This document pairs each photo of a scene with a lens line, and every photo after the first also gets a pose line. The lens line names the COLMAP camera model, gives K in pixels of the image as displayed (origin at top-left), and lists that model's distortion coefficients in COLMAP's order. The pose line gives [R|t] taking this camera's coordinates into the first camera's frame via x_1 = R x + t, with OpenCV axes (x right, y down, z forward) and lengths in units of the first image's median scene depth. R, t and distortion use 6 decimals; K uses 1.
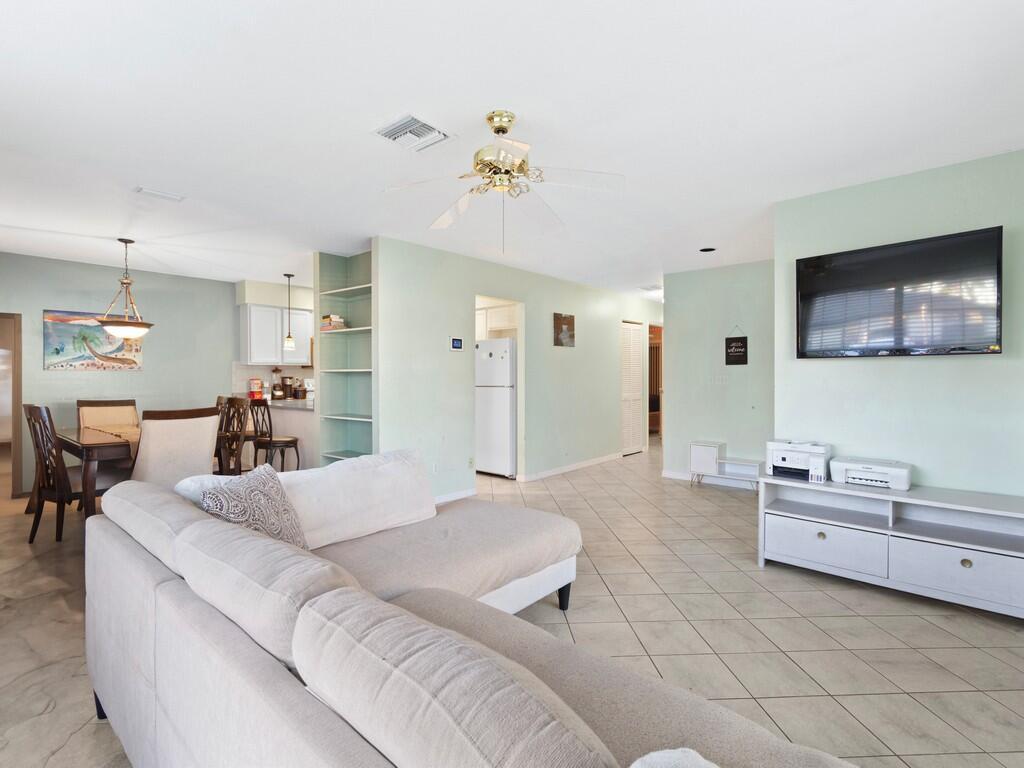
lens RADIAL K [[494.7, 0, 506.8], [0, 494.7, 379.0], [0, 0, 1]] dist [-0.000675, 0.000229]
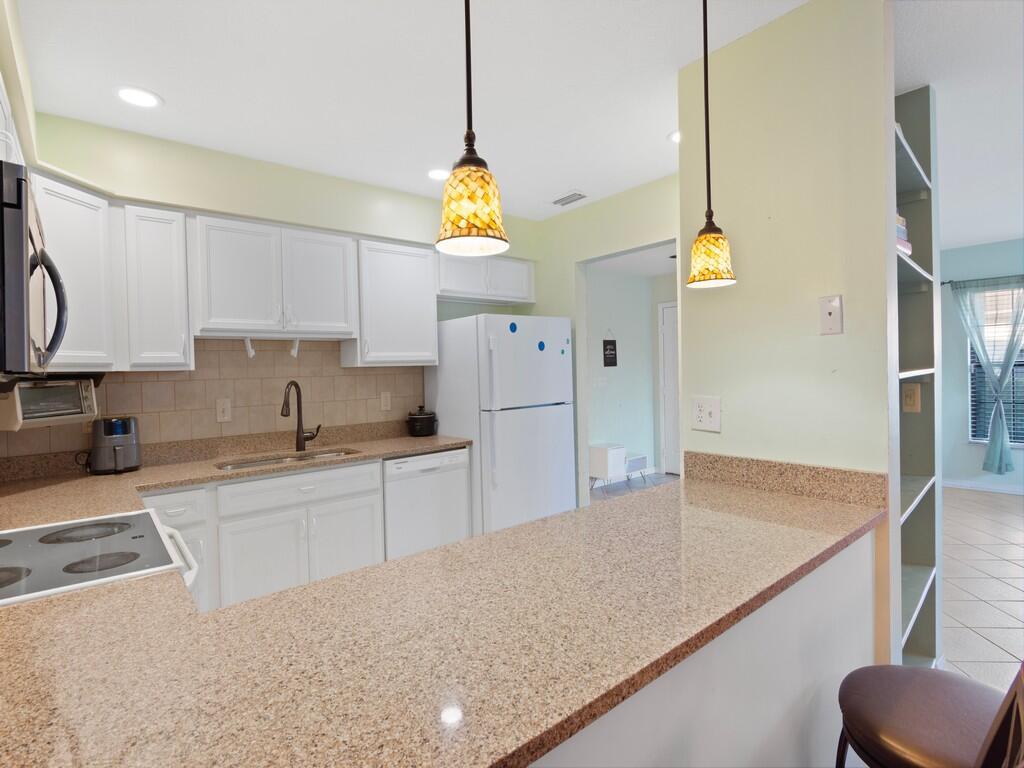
lens RADIAL K [[511.7, 0, 512.0], [0, 511.7, 384.0], [0, 0, 1]] dist [-0.000330, -0.000060]
pose [[0.145291, -0.028630, 0.988975, -0.678738], [0.034933, 0.999106, 0.023791, -0.026099], [-0.988772, 0.031091, 0.146161, 1.112824]]
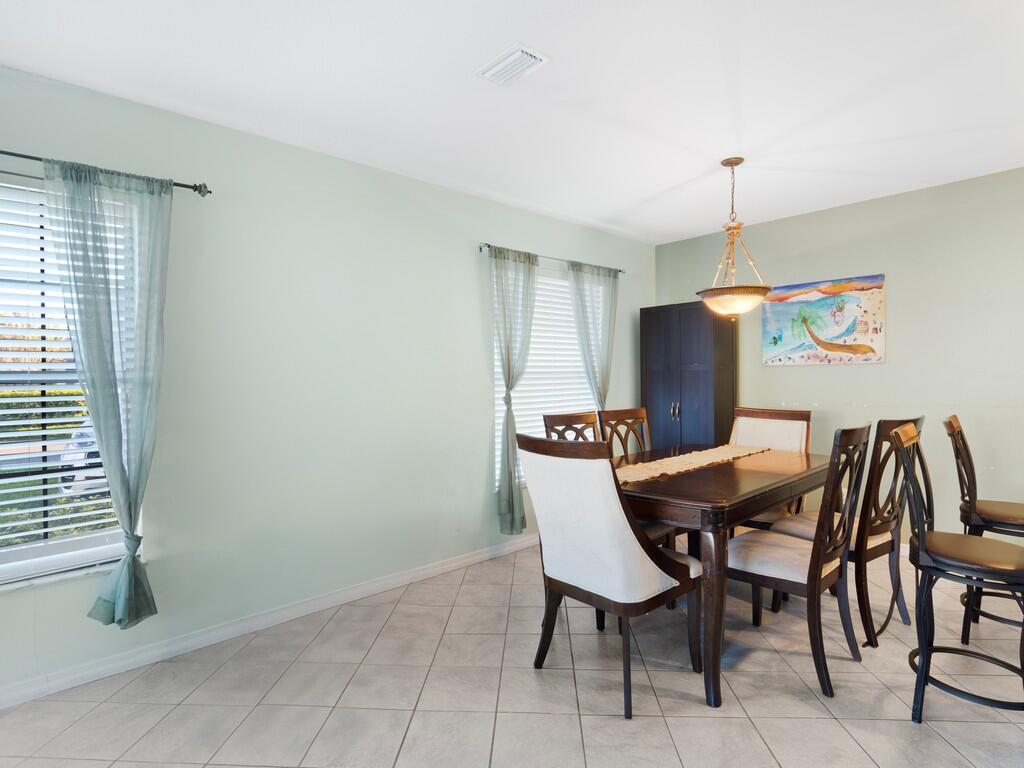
lens RADIAL K [[536.3, 0, 512.0], [0, 536.3, 384.0], [0, 0, 1]] dist [-0.004410, -0.001127]
pose [[-0.105916, 0.019714, -0.994180, -0.041351], [0.006524, 0.999796, 0.019130, -0.007501], [0.994354, -0.004459, -0.106023, 0.672168]]
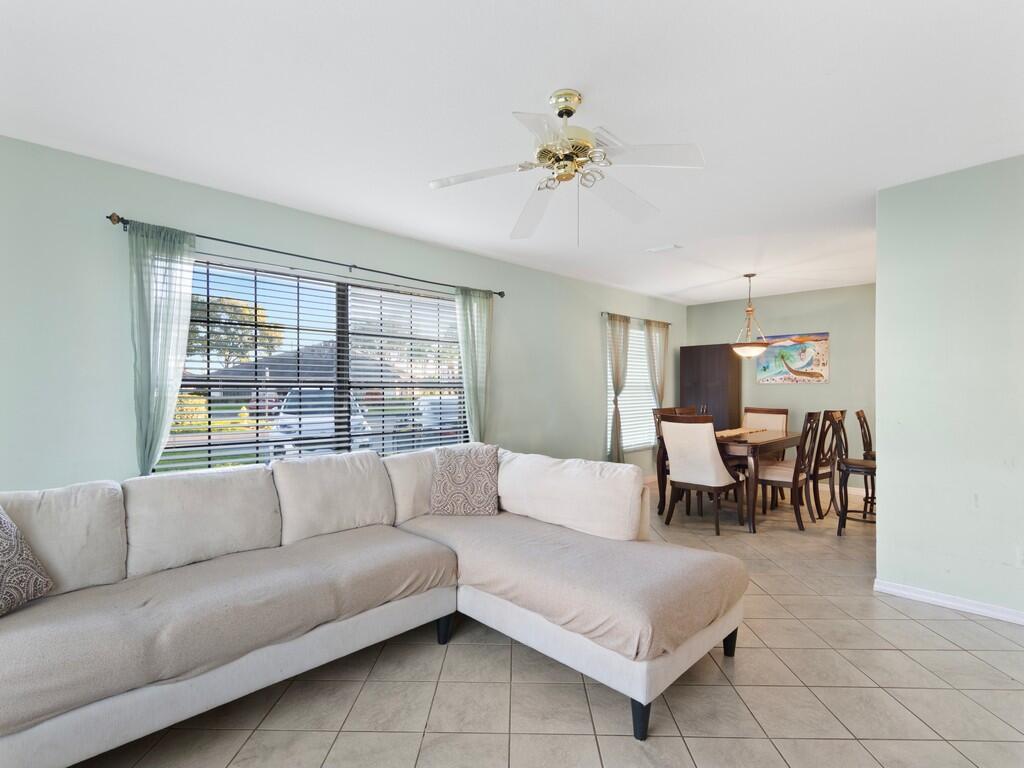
lens RADIAL K [[497.5, 0, 512.6], [0, 497.5, 392.2], [0, 0, 1]] dist [-0.002734, -0.000484]
pose [[-0.069609, 0.010397, -0.997520, 0.404229], [-0.006229, 0.999922, 0.010856, -0.005365], [0.997555, 0.006969, -0.069539, 0.436083]]
